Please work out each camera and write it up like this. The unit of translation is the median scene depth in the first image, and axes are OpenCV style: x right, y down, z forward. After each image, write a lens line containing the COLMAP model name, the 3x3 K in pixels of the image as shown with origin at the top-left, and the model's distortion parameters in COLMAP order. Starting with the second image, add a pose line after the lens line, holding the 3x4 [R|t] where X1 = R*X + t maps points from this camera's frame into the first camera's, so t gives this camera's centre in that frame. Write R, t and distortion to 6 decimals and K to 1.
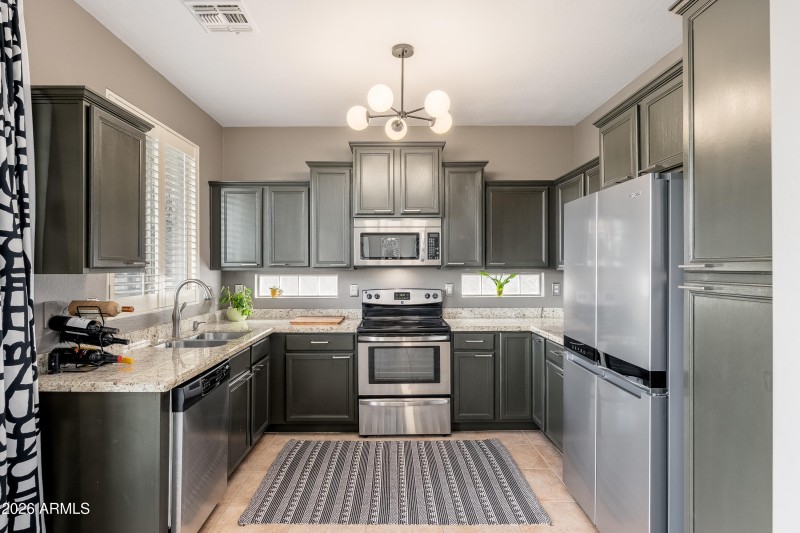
lens RADIAL K [[428.8, 0, 390.0], [0, 428.8, 267.8], [0, 0, 1]] dist [-0.001857, 0.001019]
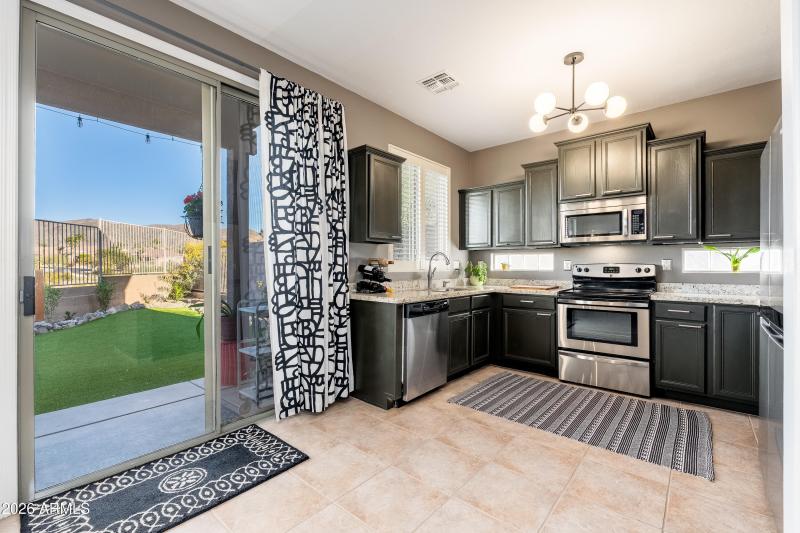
lens RADIAL K [[349.4, 0, 398.5], [0, 349.4, 267.1], [0, 0, 1]] dist [-0.005994, 0.000484]
pose [[0.759604, 0.006799, -0.650350, 0.233396], [-0.006215, 0.999976, 0.003195, 0.069456], [0.650356, 0.001614, 0.759628, -0.062616]]
